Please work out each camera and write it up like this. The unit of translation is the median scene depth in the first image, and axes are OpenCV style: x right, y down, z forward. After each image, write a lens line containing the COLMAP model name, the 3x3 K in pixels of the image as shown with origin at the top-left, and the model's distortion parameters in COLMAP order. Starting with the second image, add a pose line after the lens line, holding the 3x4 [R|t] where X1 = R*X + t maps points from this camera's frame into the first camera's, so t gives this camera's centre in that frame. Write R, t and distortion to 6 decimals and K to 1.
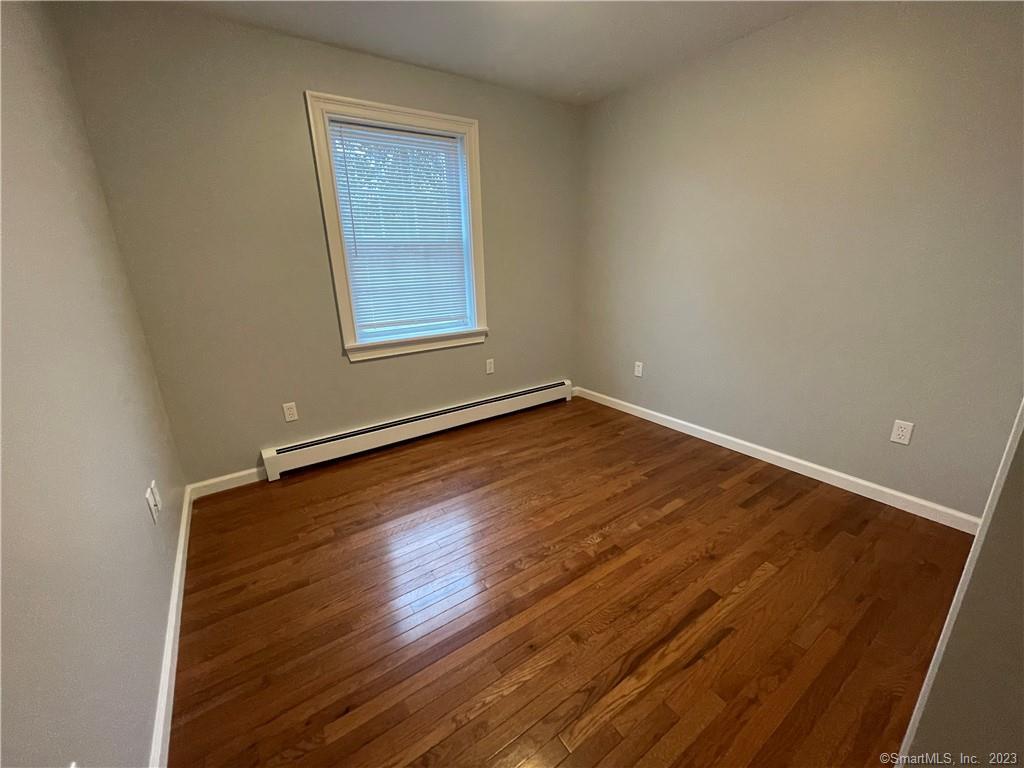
lens RADIAL K [[412.8, 0, 512.0], [0, 412.8, 384.0], [0, 0, 1]] dist [-0.002307, -0.000339]
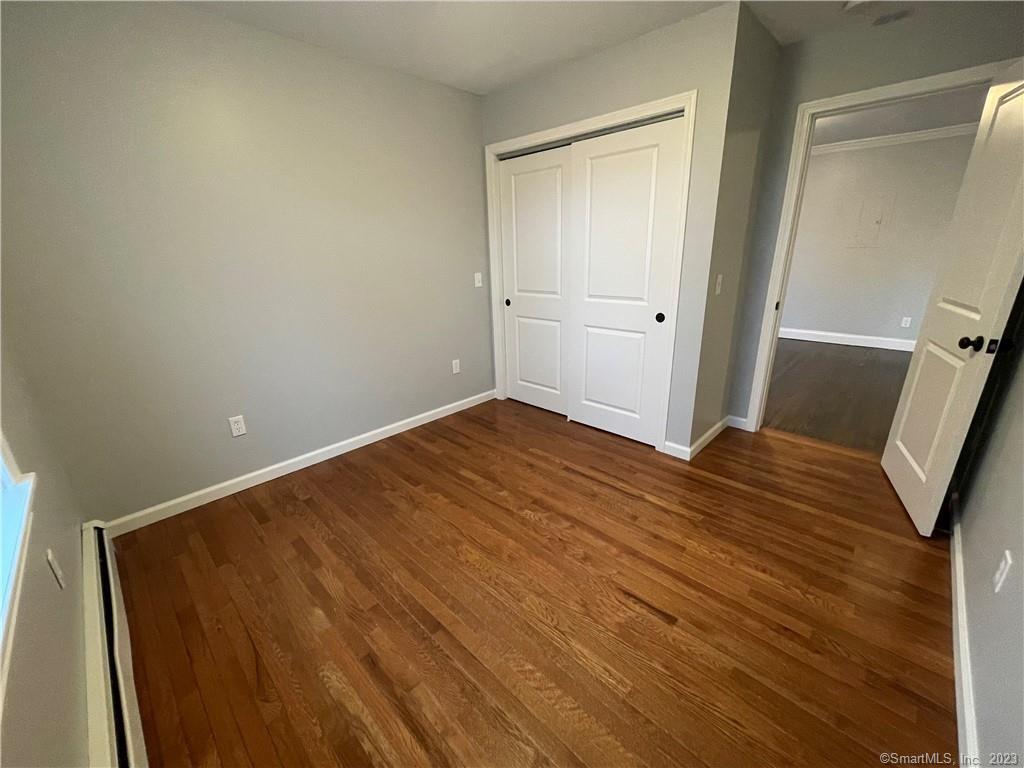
lens RADIAL K [[412.8, 0, 512.0], [0, 412.8, 384.0], [0, 0, 1]] dist [-0.002307, -0.000339]
pose [[-0.195779, -0.275699, 0.941096, -0.554790], [0.312591, 0.892061, 0.326363, -0.233420], [-0.929493, 0.358074, -0.088466, 0.748531]]
